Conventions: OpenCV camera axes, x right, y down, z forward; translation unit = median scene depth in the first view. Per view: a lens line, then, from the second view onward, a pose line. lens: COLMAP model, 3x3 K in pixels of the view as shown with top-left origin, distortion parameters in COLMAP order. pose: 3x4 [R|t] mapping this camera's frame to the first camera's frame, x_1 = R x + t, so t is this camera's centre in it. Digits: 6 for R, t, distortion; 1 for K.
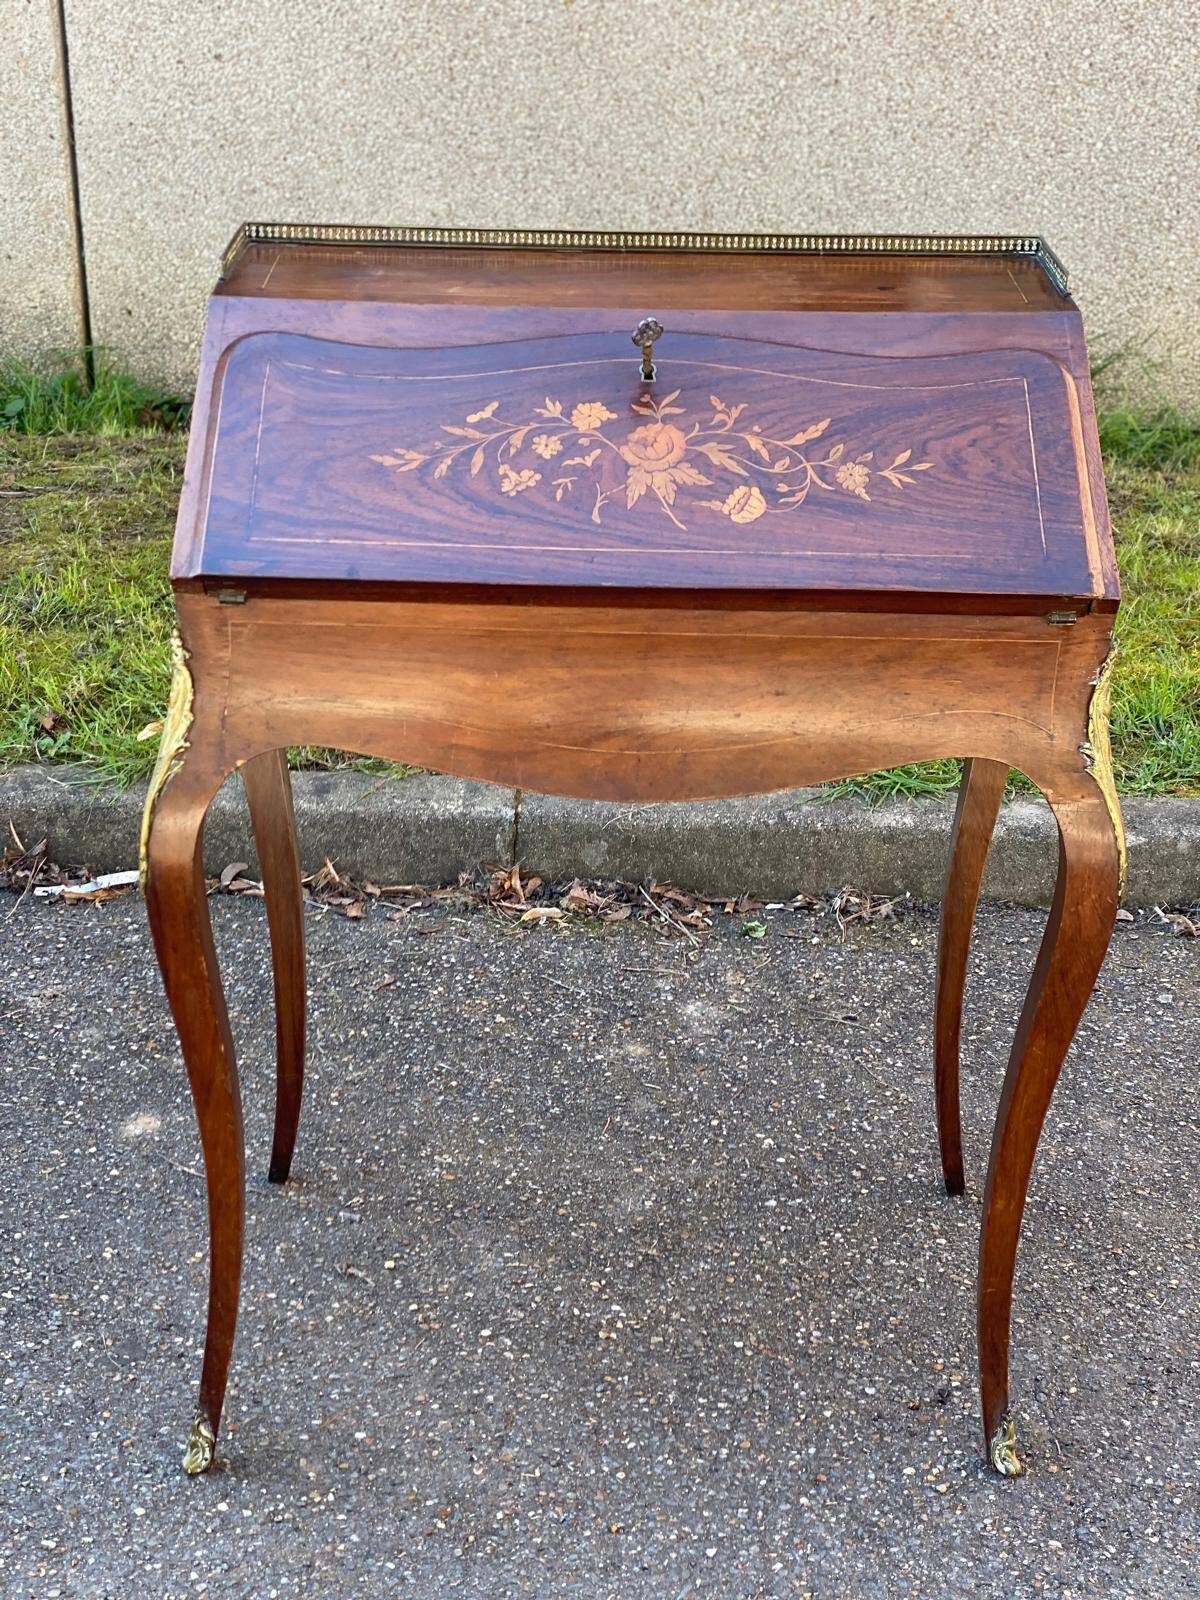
lens RADIAL K [[2418.0, 0, 627.5], [0, 2418.0, 793.9], [0, 0, 1]] dist [0.095691, 0.000000]
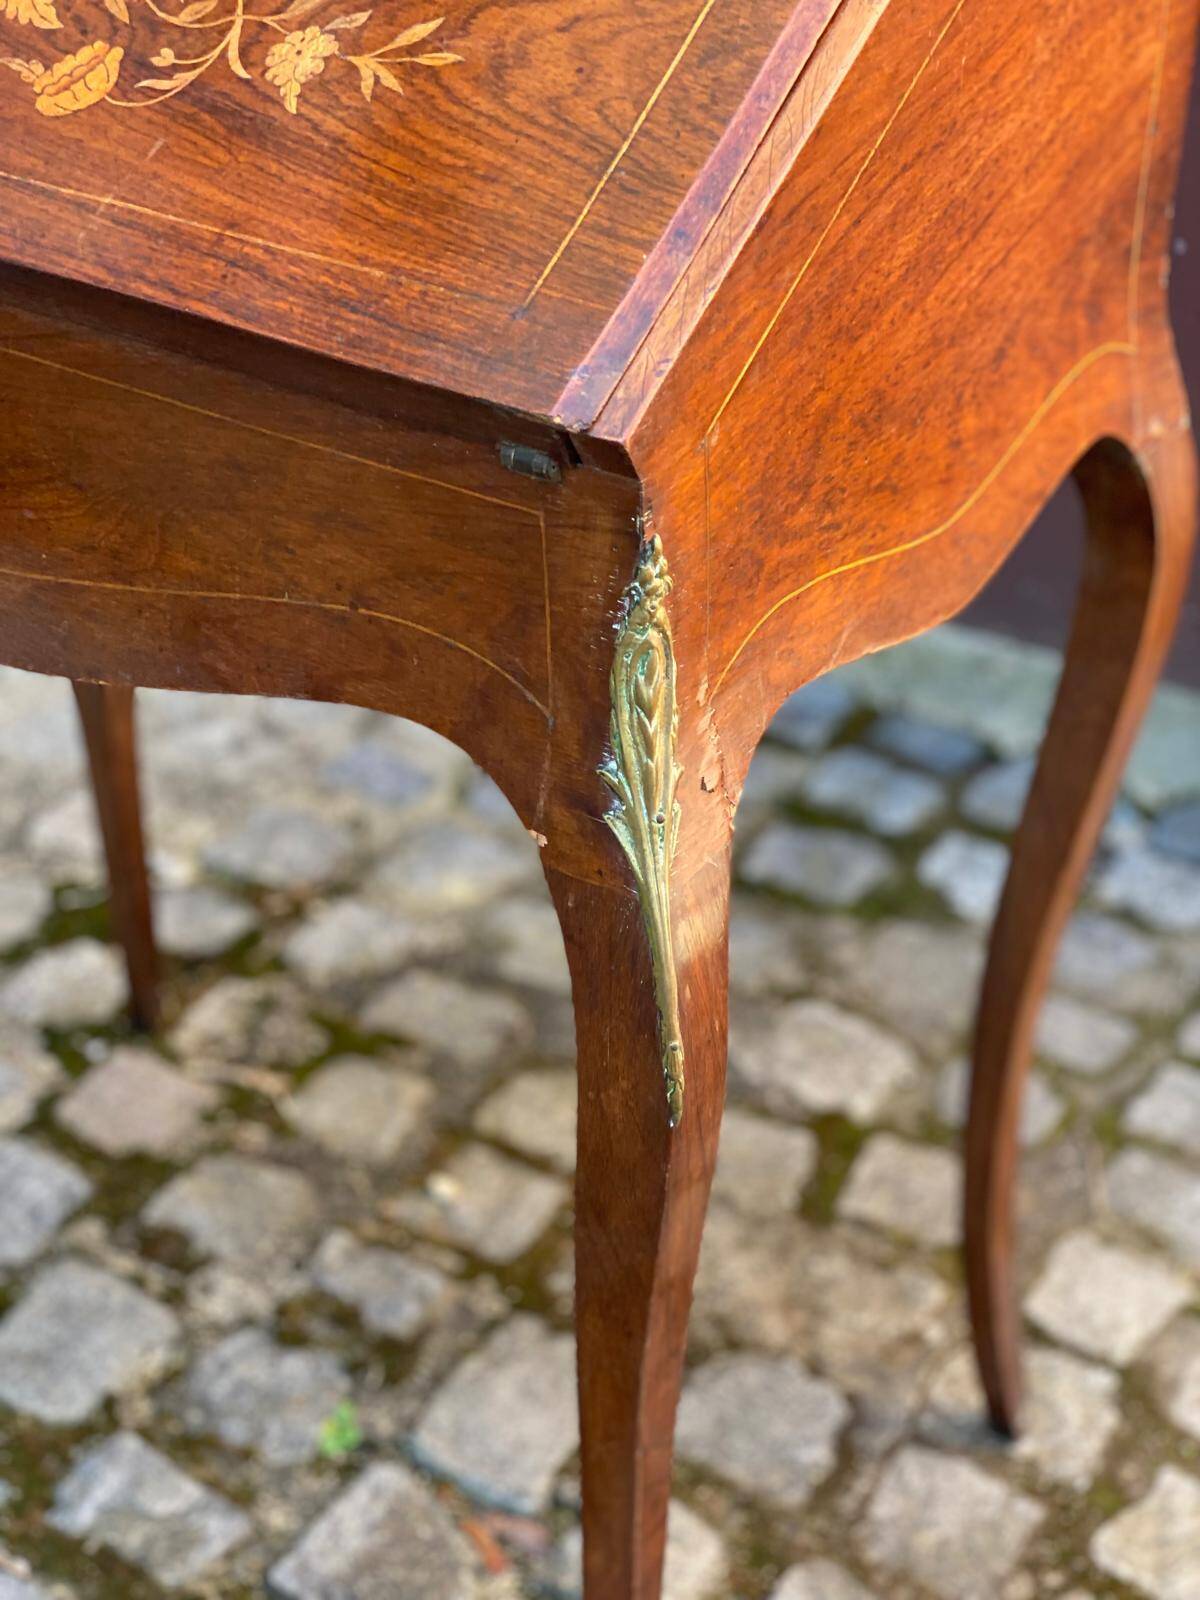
lens RADIAL K [[2418.0, 0, 636.7], [0, 2418.0, 807.8], [0, 0, 1]] dist [0.095691, 0.000000]
pose [[0.837045, 0.282242, -0.468717, 0.393831], [-0.219340, 0.957925, 0.185120, -0.092536], [0.501245, -0.052145, 0.863733, 0.612309]]
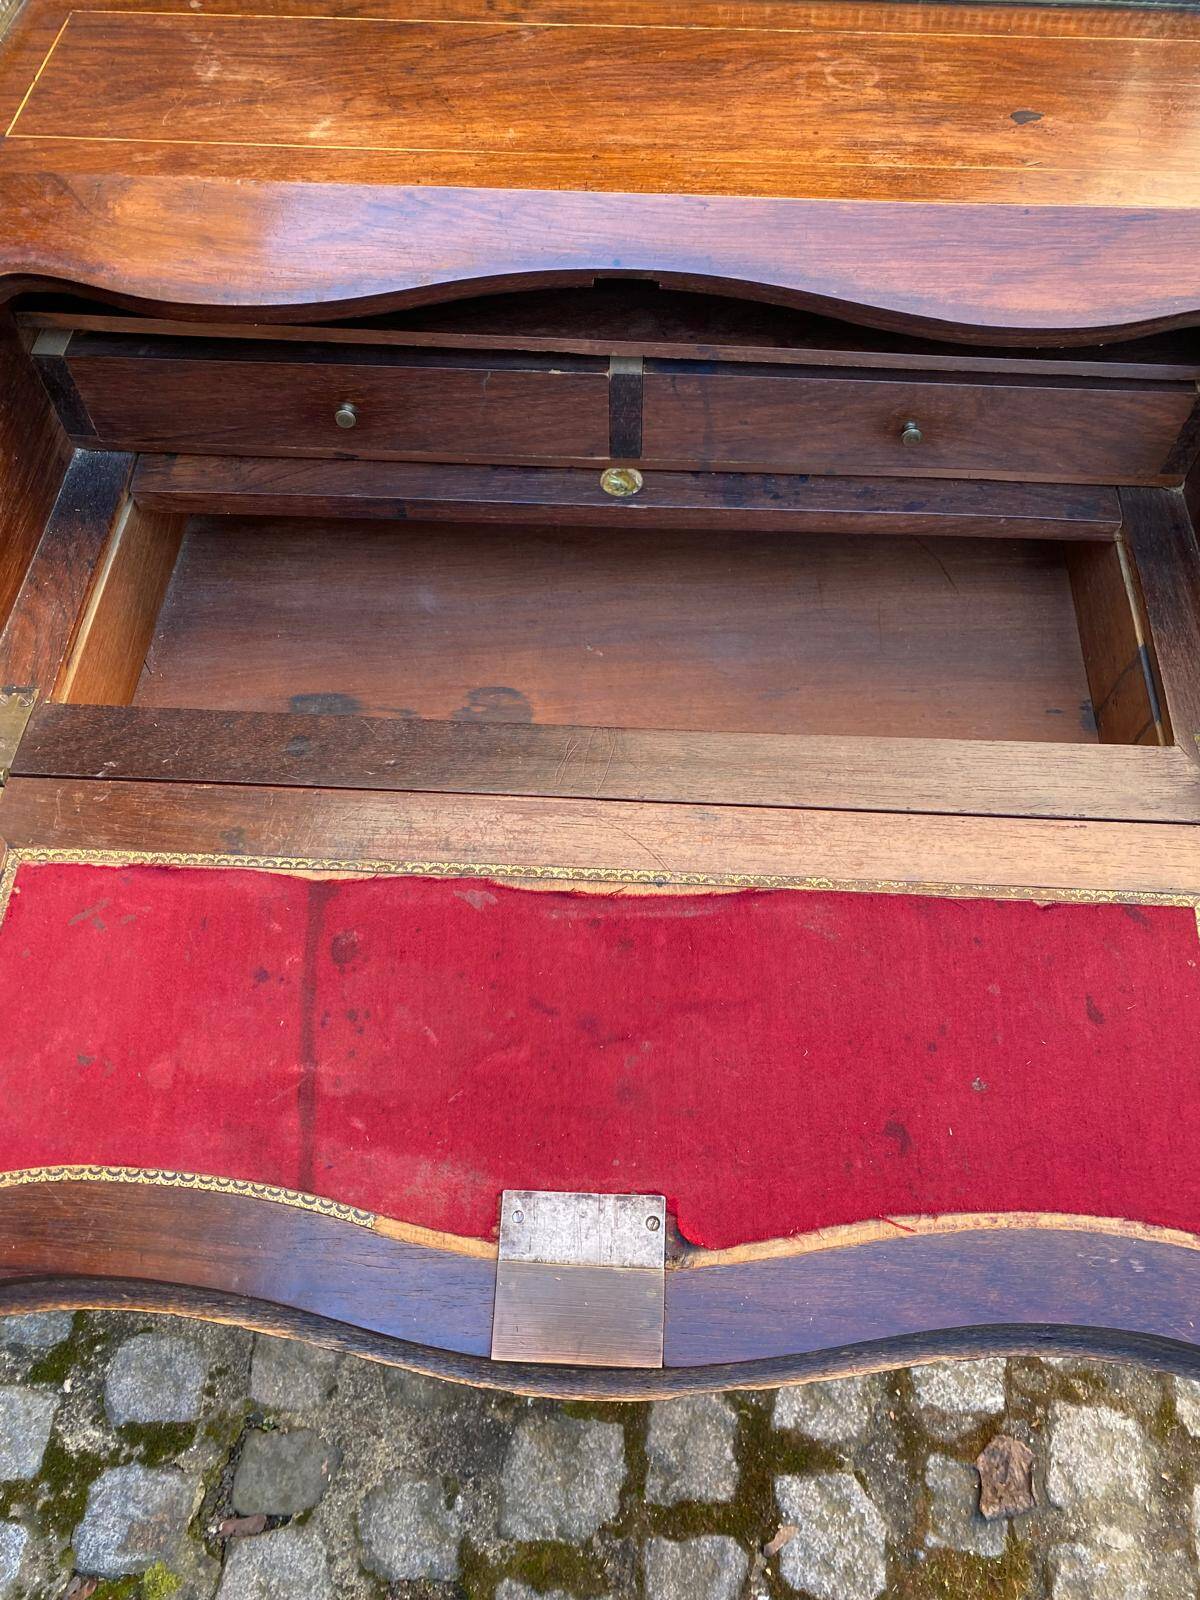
lens RADIAL K [[1230.0, 0, 638.2], [0, 1230.0, 815.8], [0, 0, 1]] dist [0.016677, -0.012133]
pose [[0.999177, 0.027039, -0.030247, 0.024211], [-0.006236, 0.839020, 0.544065, -0.245493], [0.040089, -0.543428, 0.838498, 0.683533]]
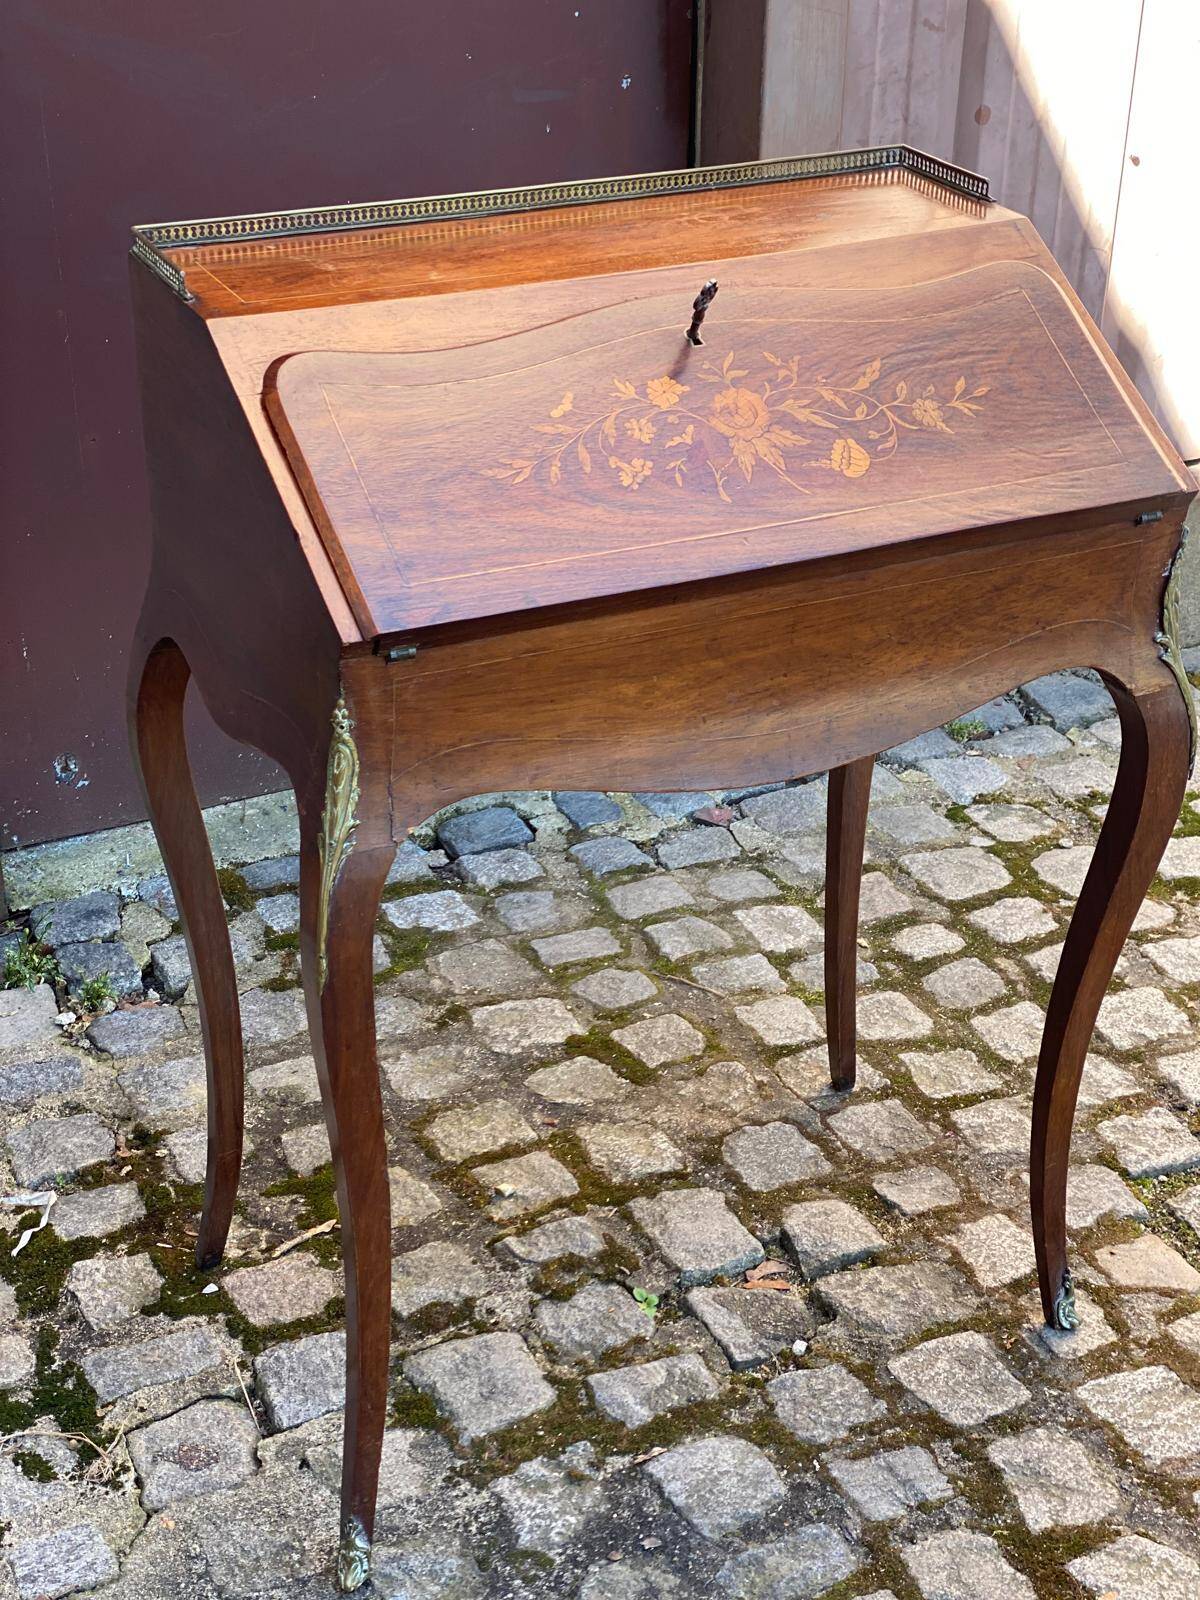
lens RADIAL K [[2418.0, 0, 621.7], [0, 2418.0, 827.0], [0, 0, 1]] dist [0.095691, 0.000000]
pose [[0.897855, -0.217677, 0.382717, -0.427610], [0.193115, 0.975861, 0.101988, -0.088886], [-0.395679, -0.017662, 0.918219, 0.130457]]
